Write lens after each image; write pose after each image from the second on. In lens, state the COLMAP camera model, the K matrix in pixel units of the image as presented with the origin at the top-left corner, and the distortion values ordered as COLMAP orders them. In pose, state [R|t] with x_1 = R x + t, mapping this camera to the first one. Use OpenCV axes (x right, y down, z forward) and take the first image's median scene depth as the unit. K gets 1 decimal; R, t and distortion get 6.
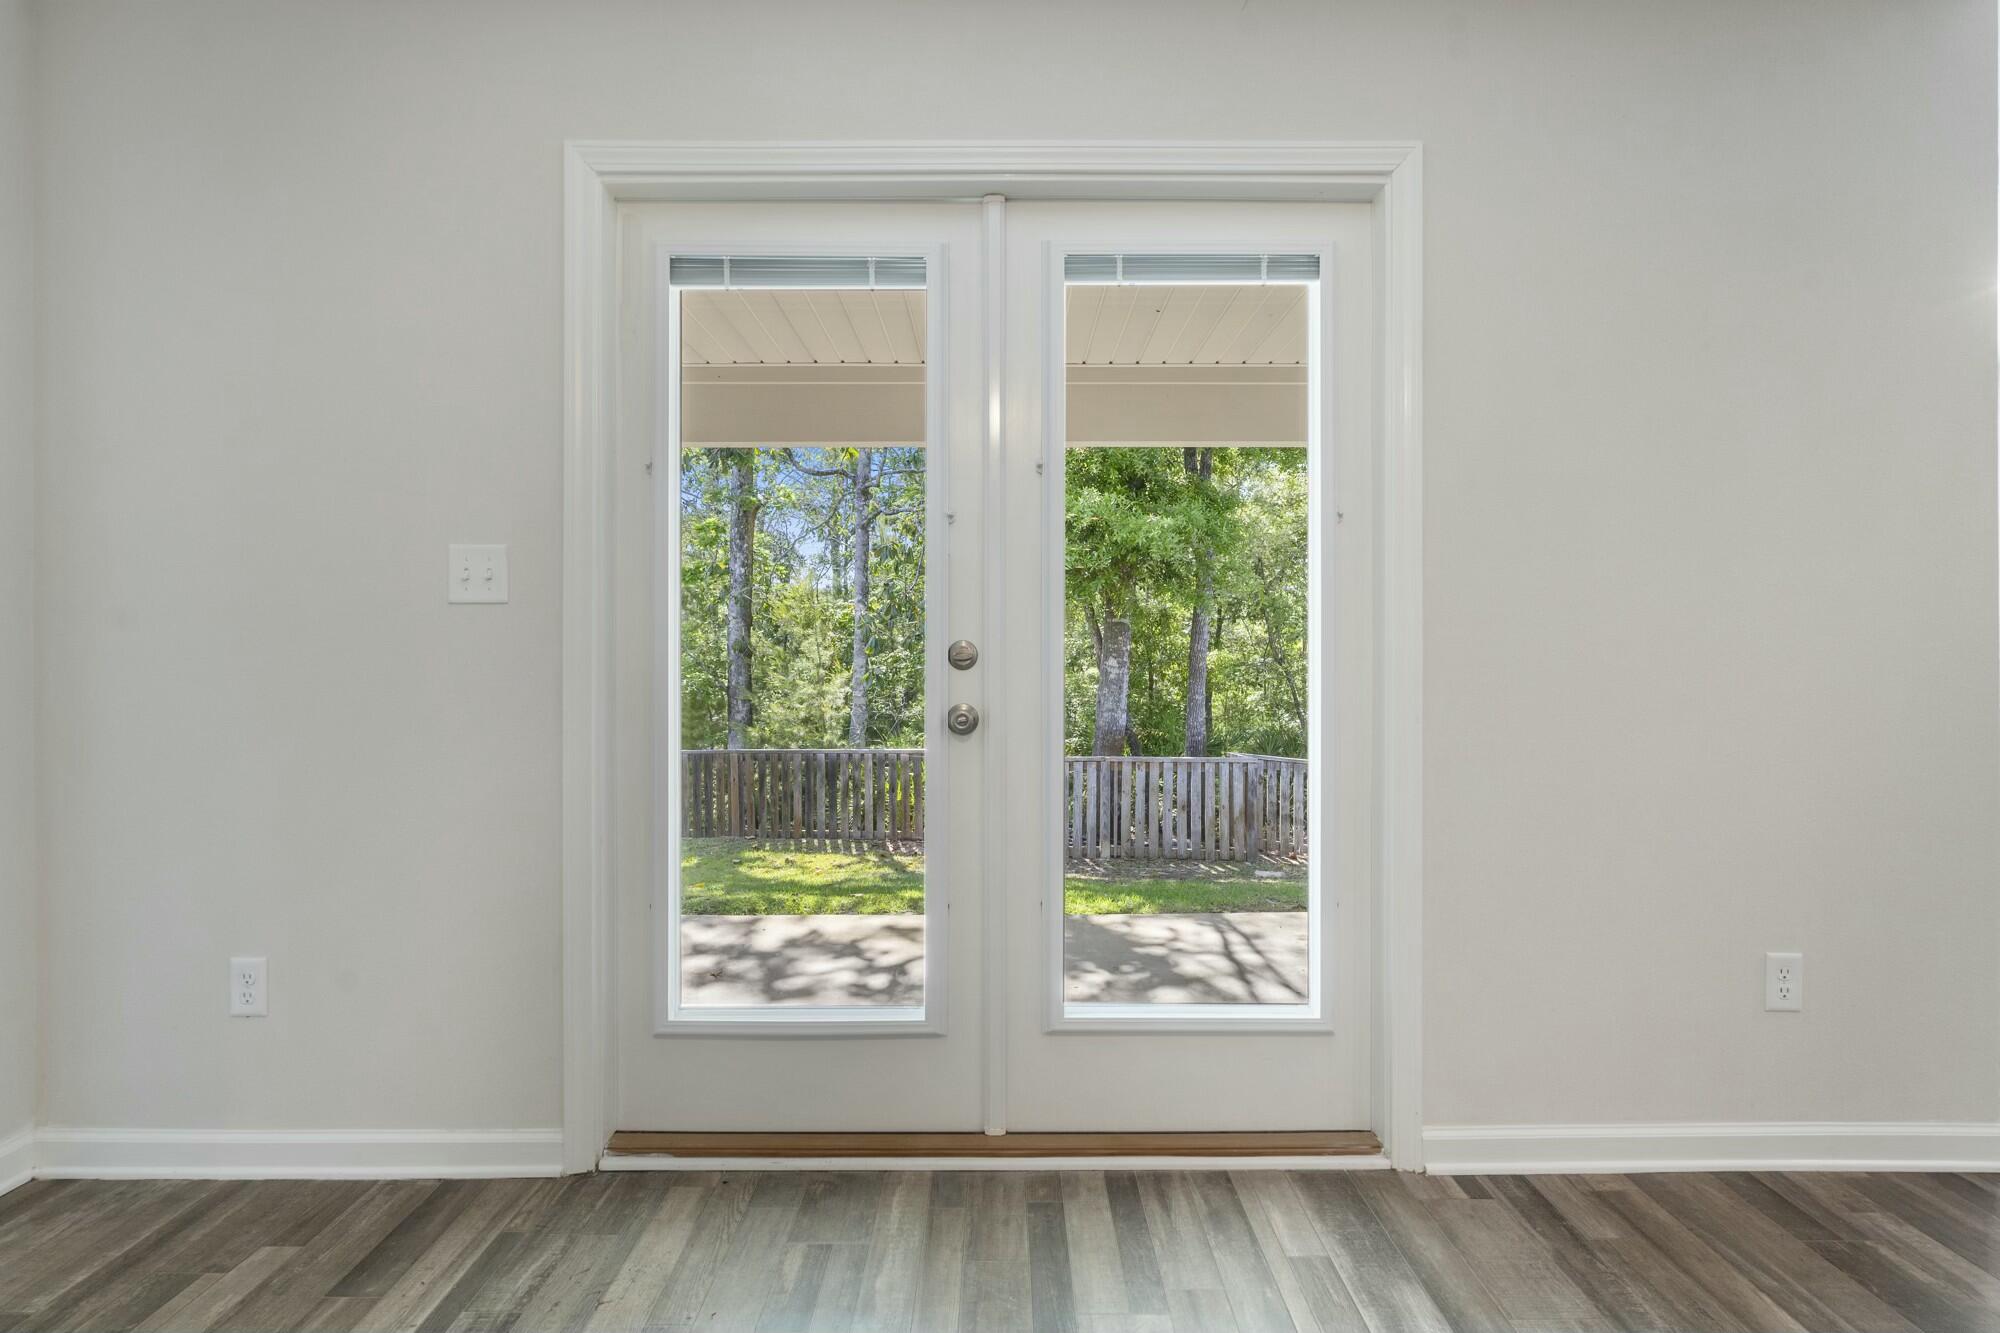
lens RADIAL K [[907.6, 0, 999.0], [0, 907.6, 661.7], [0, 0, 1]] dist [-0.002206, 0.000044]
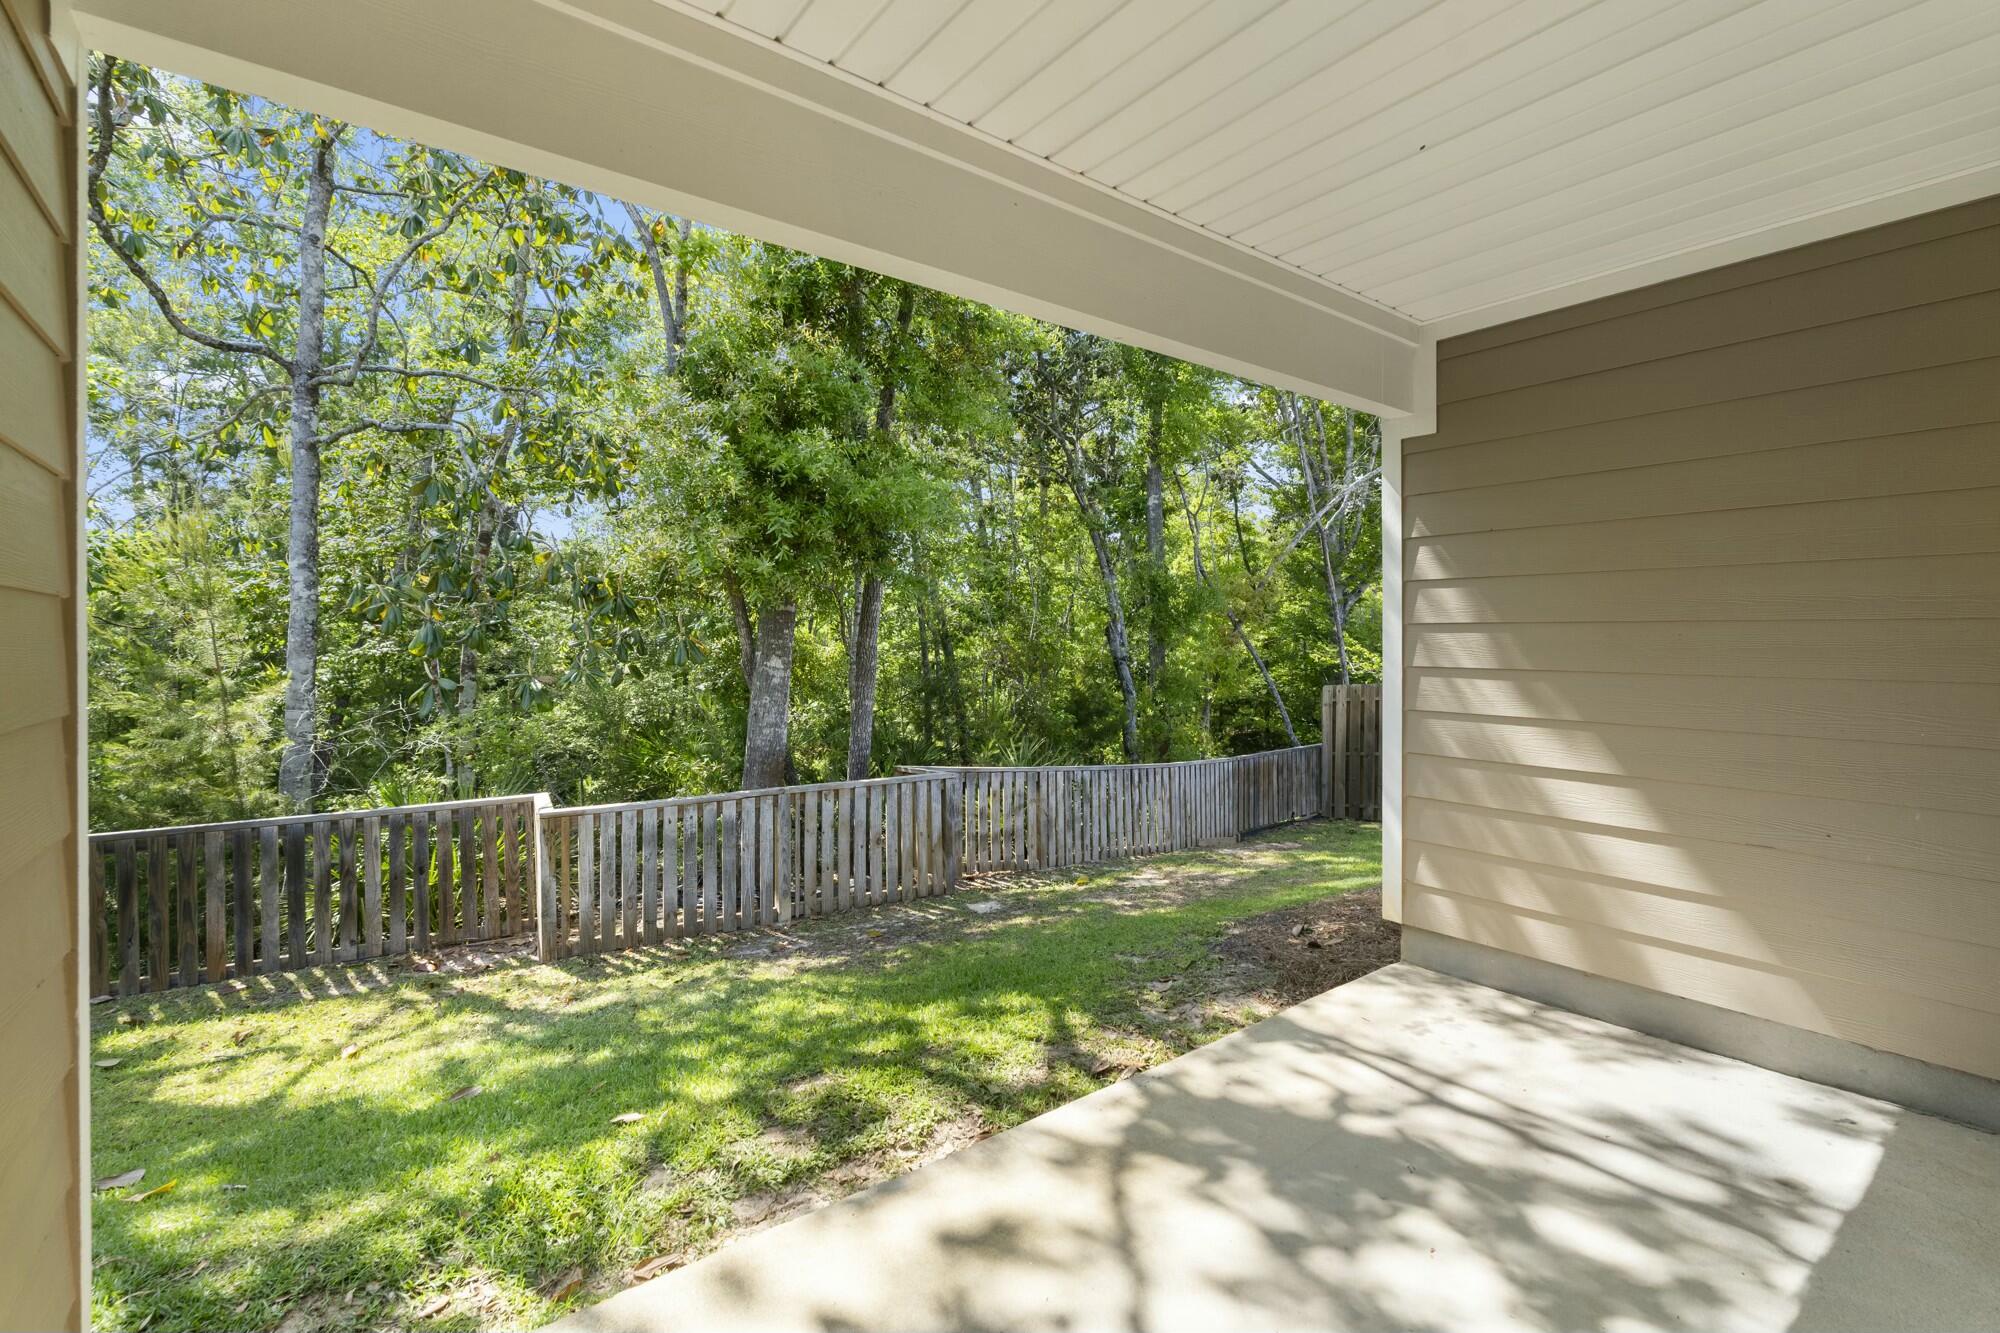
lens RADIAL K [[907.6, 0, 1007.0], [0, 907.6, 649.8], [0, 0, 1]] dist [-0.002206, 0.000044]
pose [[0.793269, -0.007622, 0.608824, -0.195580], [0.003700, 0.999964, 0.007698, -0.015781], [-0.608860, -0.003854, 0.793268, 0.286417]]
